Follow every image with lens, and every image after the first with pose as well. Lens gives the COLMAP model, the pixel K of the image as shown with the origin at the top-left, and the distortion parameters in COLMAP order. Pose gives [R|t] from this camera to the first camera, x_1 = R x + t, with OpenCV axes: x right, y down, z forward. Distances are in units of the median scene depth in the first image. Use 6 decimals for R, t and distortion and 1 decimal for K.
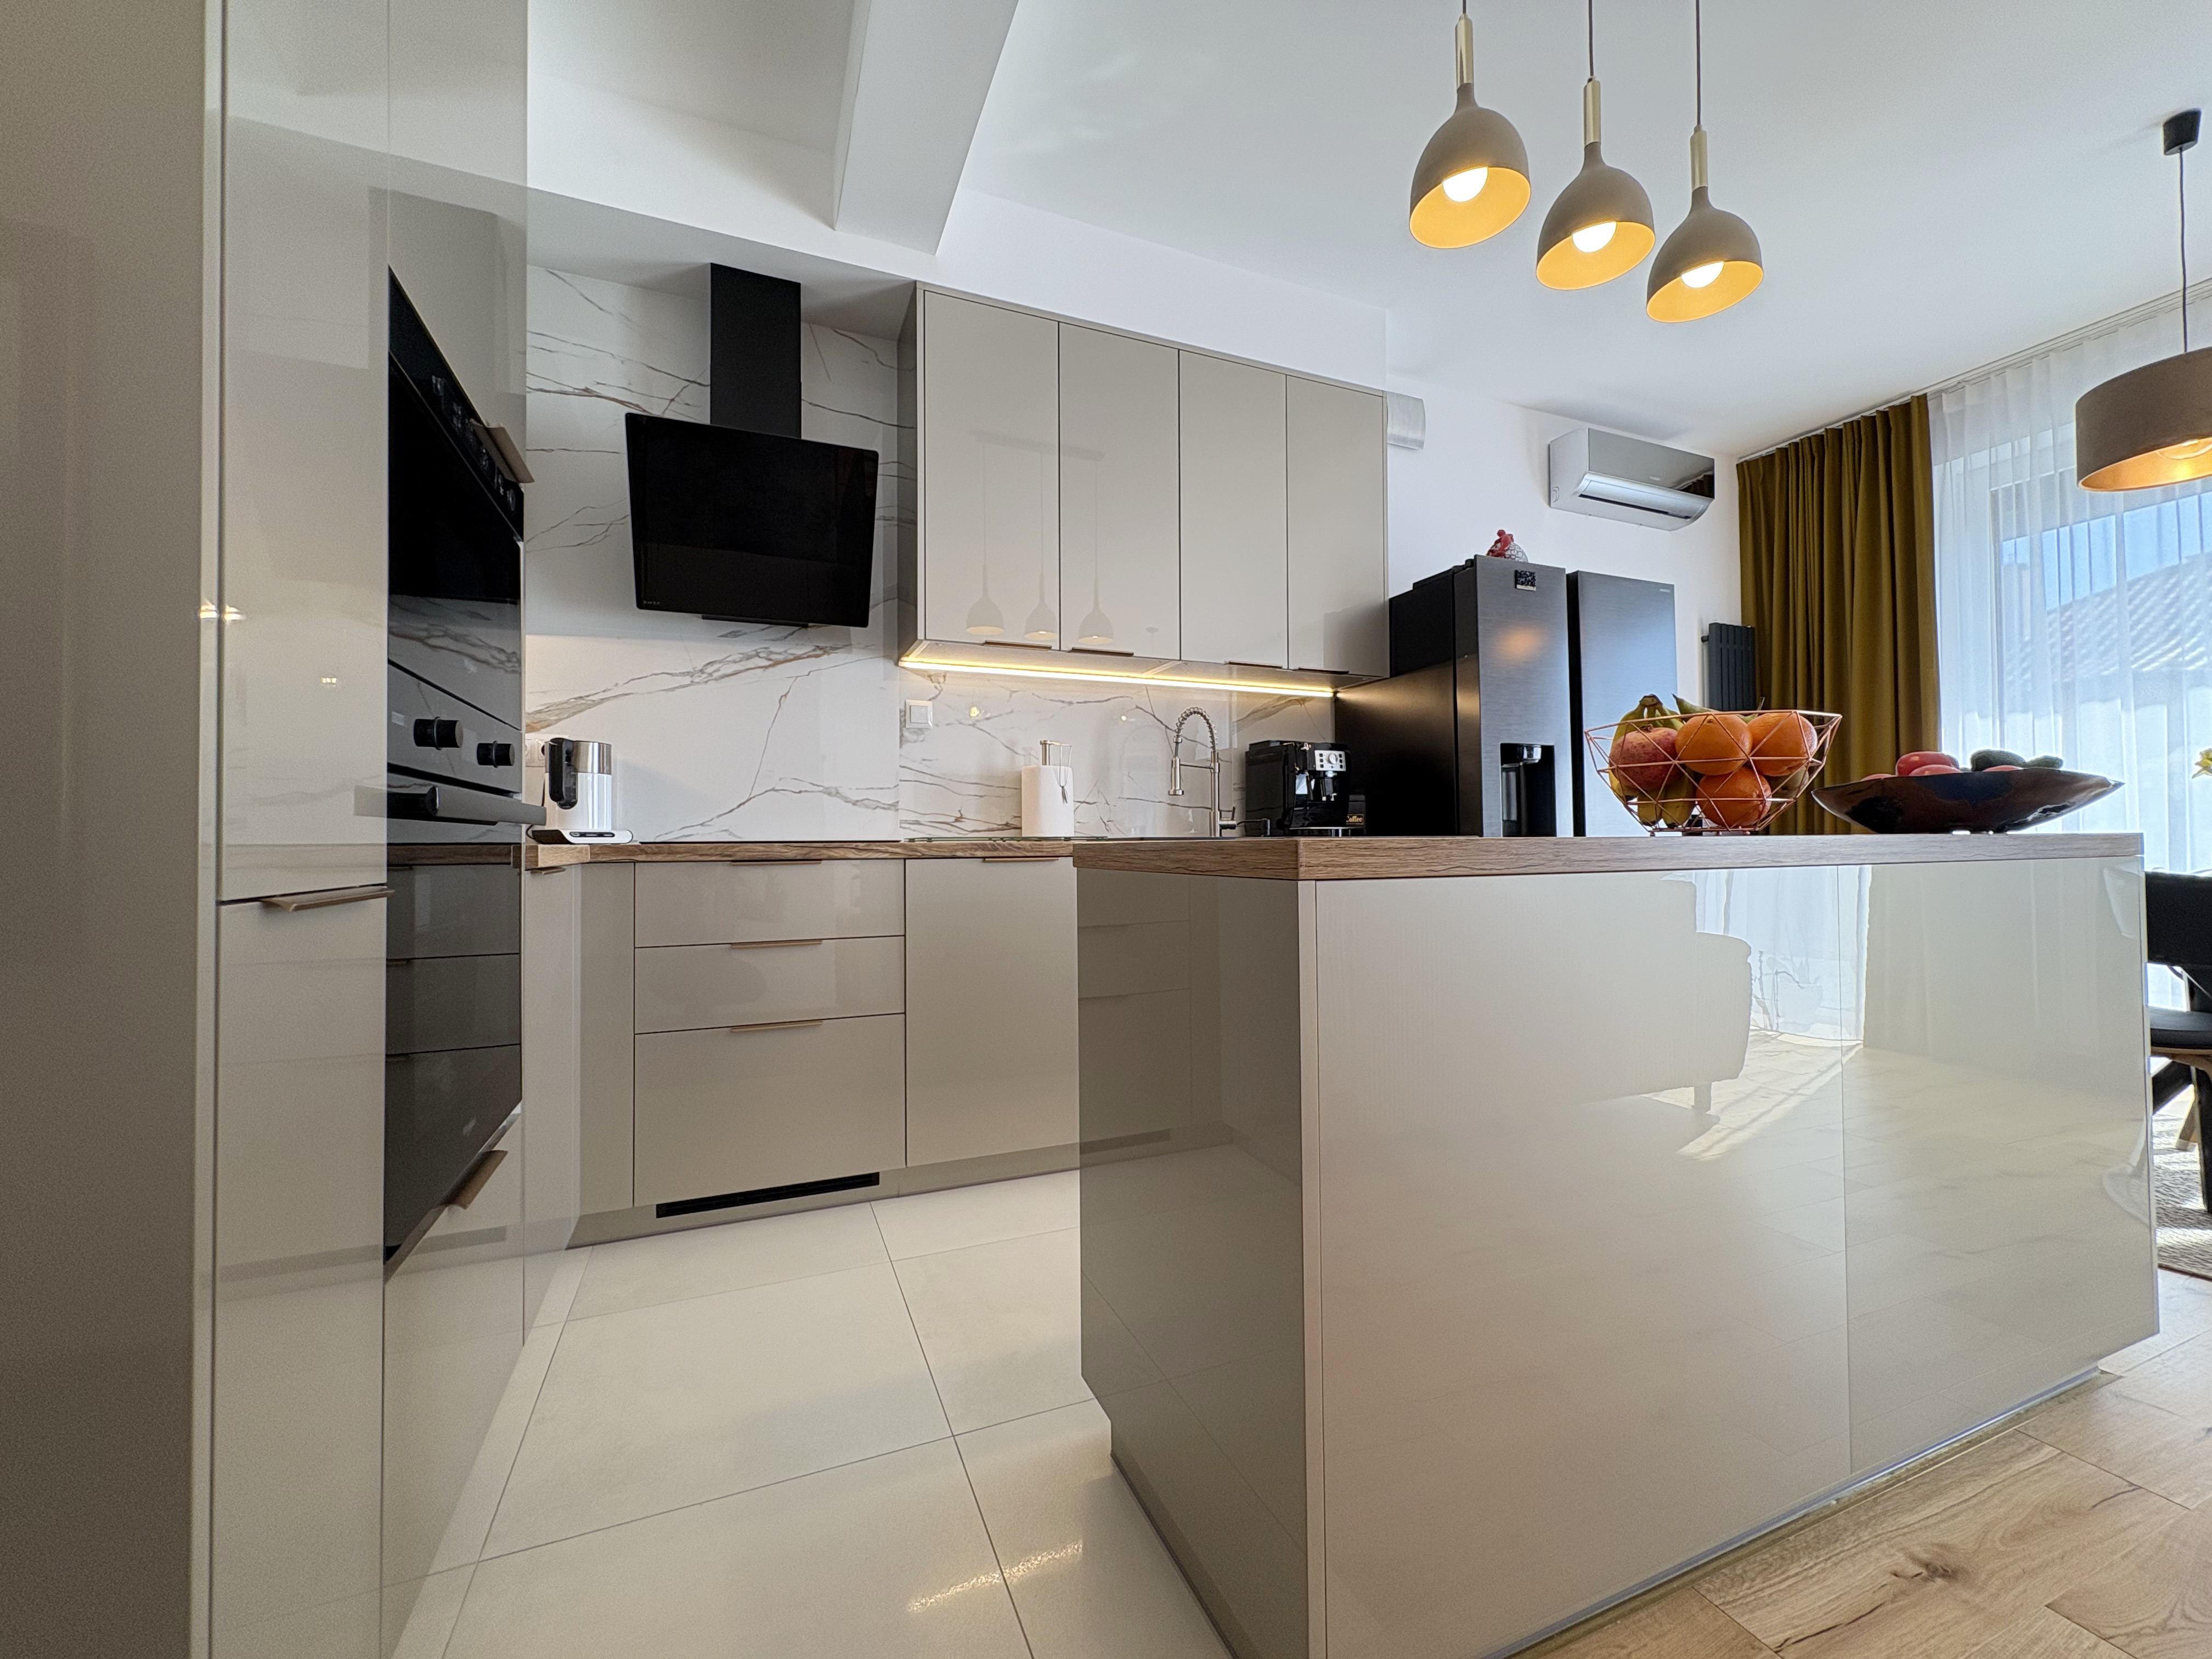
lens RADIAL K [[888.6, 0, 1100.5], [0, 888.6, 827.8], [0, 0, 1]] dist [0.001719, 0.000742]
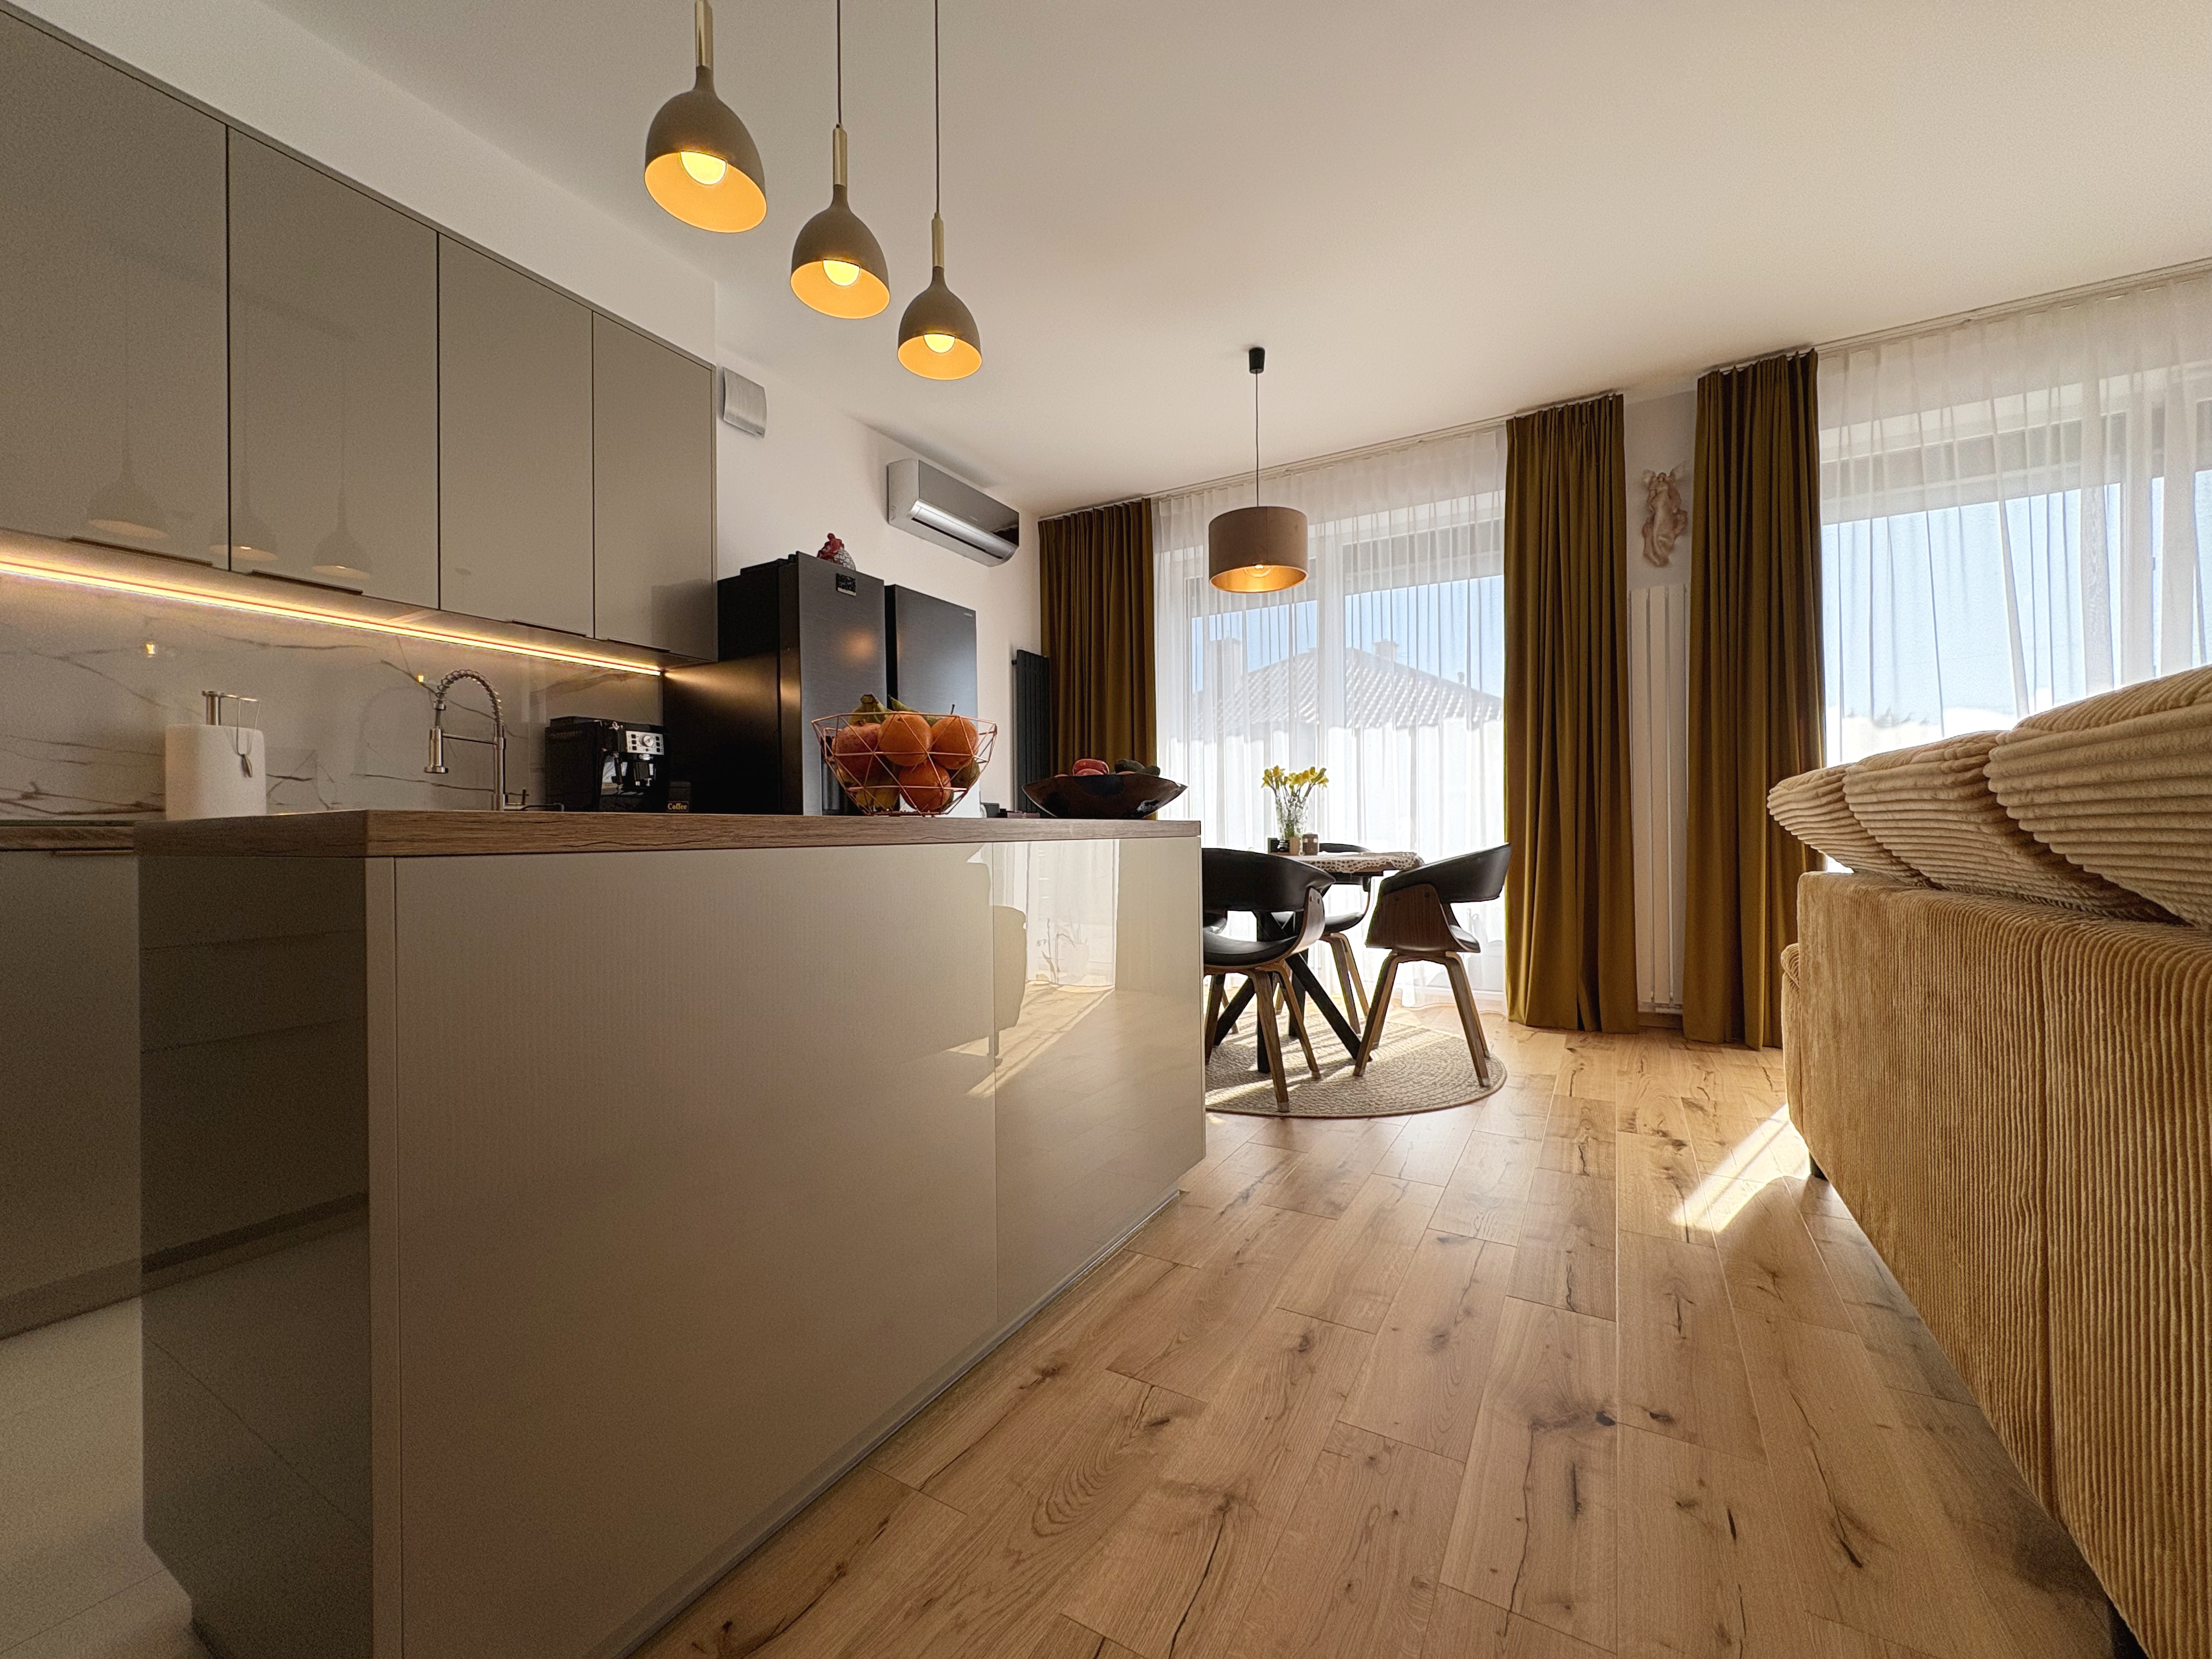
lens RADIAL K [[888.6, 0, 1105.3], [0, 888.6, 828.1], [0, 0, 1]] dist [0.001719, 0.000742]
pose [[0.793771, 0.002592, 0.608211, 0.077321], [-0.006833, 0.999966, 0.004657, 0.006345], [-0.608178, -0.007852, 0.793762, -0.036307]]
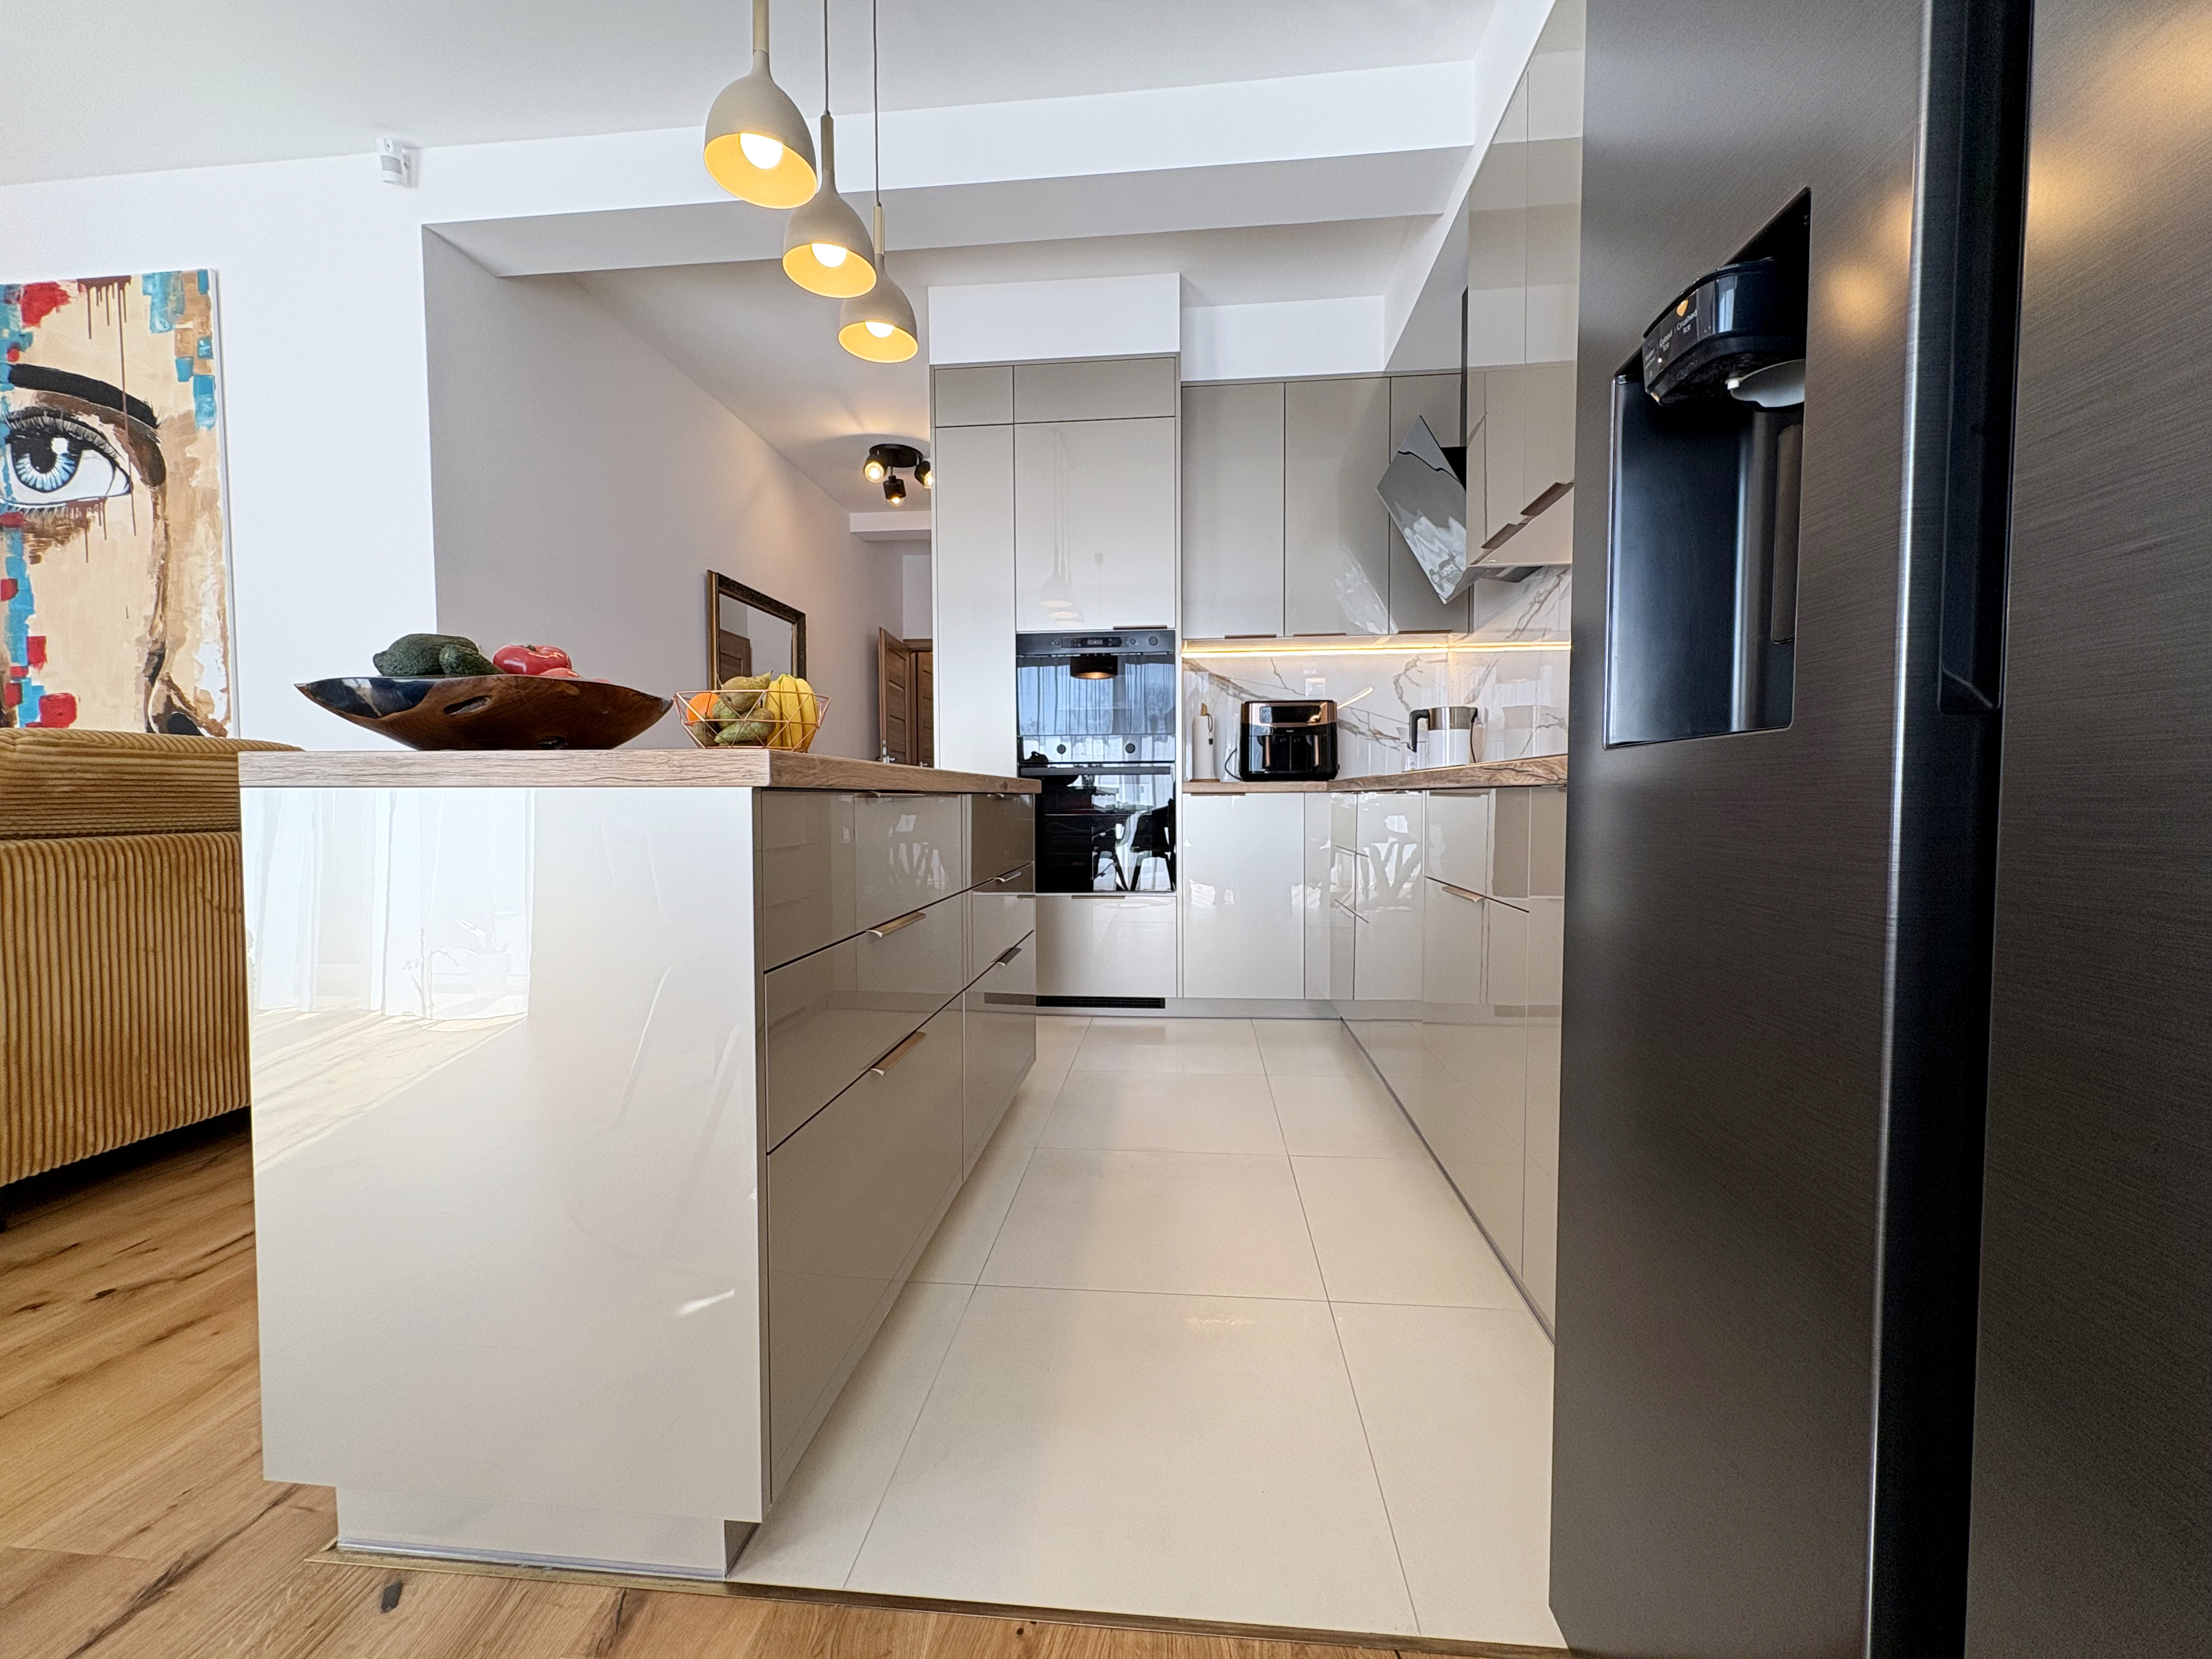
lens RADIAL K [[888.6, 0, 1106.9], [0, 888.6, 824.5], [0, 0, 1]] dist [0.001719, 0.000742]
pose [[-0.471630, 0.036586, -0.881037, 0.755832], [0.023814, 0.999303, 0.028750, 0.028760], [0.881475, -0.007422, -0.472173, 0.979374]]
